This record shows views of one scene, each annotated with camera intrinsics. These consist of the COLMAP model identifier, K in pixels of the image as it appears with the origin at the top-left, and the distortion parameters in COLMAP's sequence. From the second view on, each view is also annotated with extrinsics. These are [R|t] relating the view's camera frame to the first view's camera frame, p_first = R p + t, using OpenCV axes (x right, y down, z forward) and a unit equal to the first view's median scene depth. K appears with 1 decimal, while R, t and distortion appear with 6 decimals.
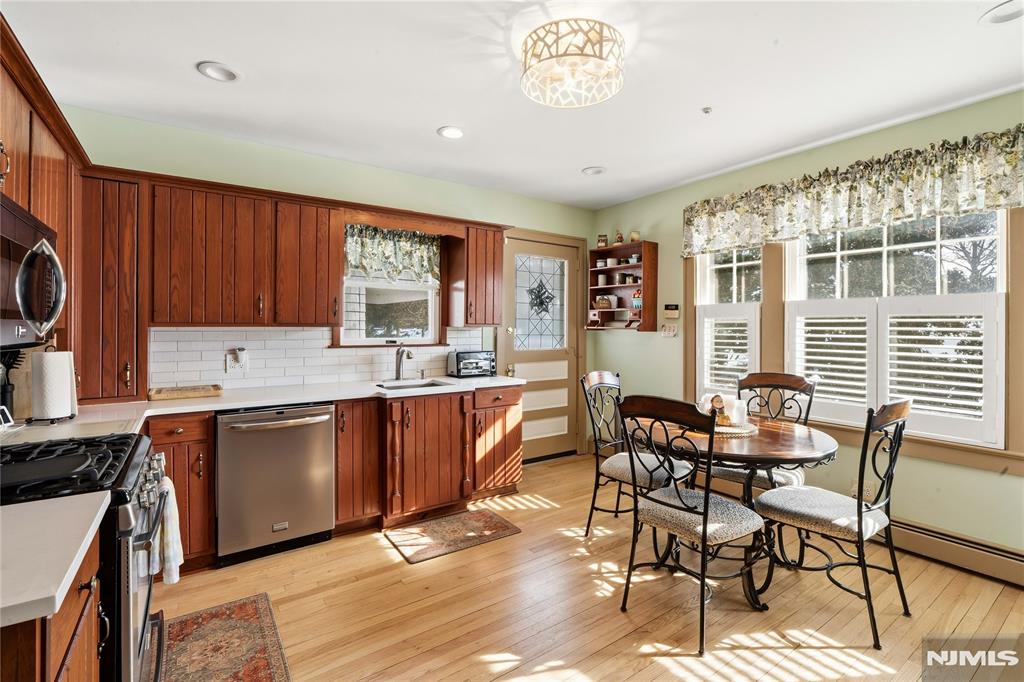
lens RADIAL K [[468.5, 0, 510.9], [0, 468.5, 325.5], [0, 0, 1]] dist [0.000798, 0.000753]
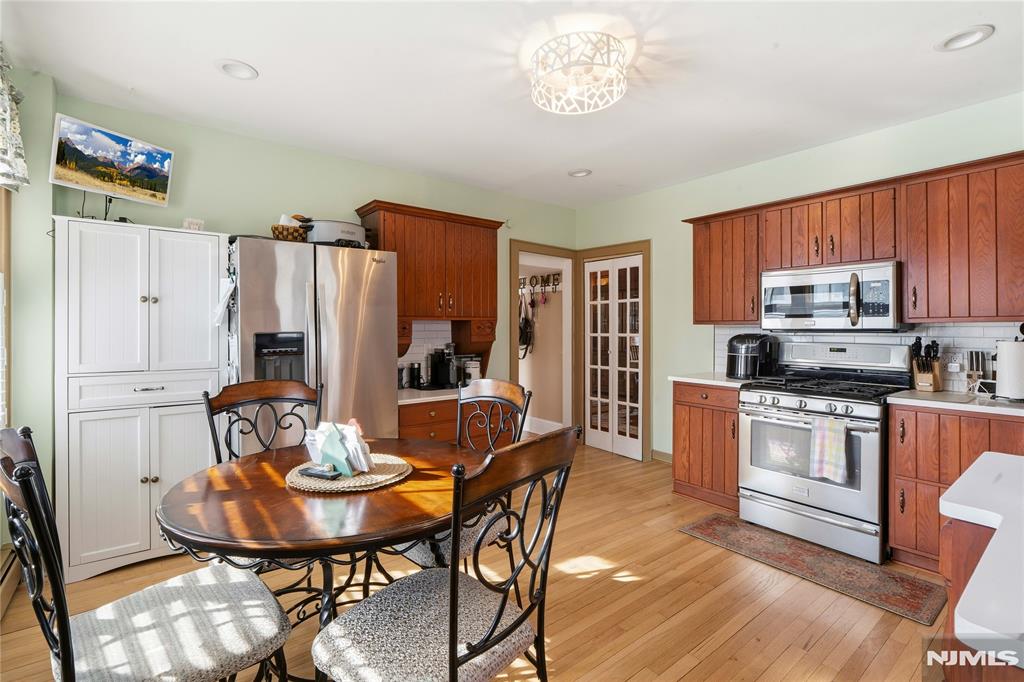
lens RADIAL K [[468.5, 0, 510.9], [0, 468.5, 325.5], [0, 0, 1]] dist [0.000798, 0.000753]
pose [[-0.997580, -0.008451, -0.069018, 0.224092], [-0.008253, 0.999961, -0.003162, 0.019275], [0.069042, -0.002584, -0.997610, 1.304970]]
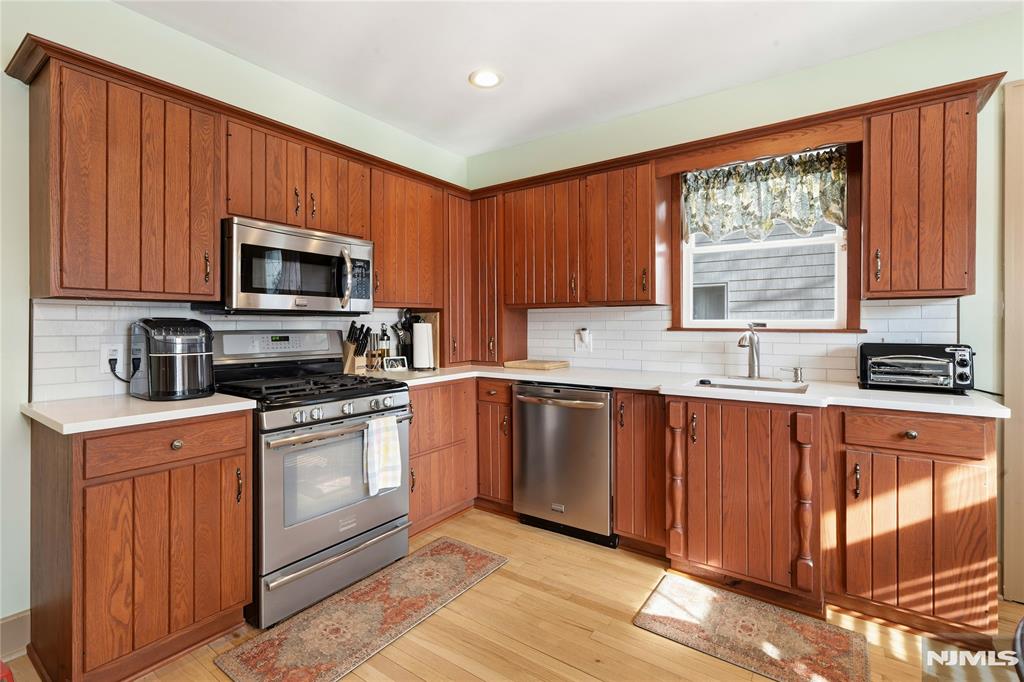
lens RADIAL K [[468.5, 0, 510.9], [0, 468.5, 325.5], [0, 0, 1]] dist [0.000798, 0.000753]
pose [[0.346368, -0.003730, -0.938091, 0.322417], [0.001855, 0.999993, -0.003291, 0.043216], [0.938097, -0.000600, 0.346372, 0.466983]]
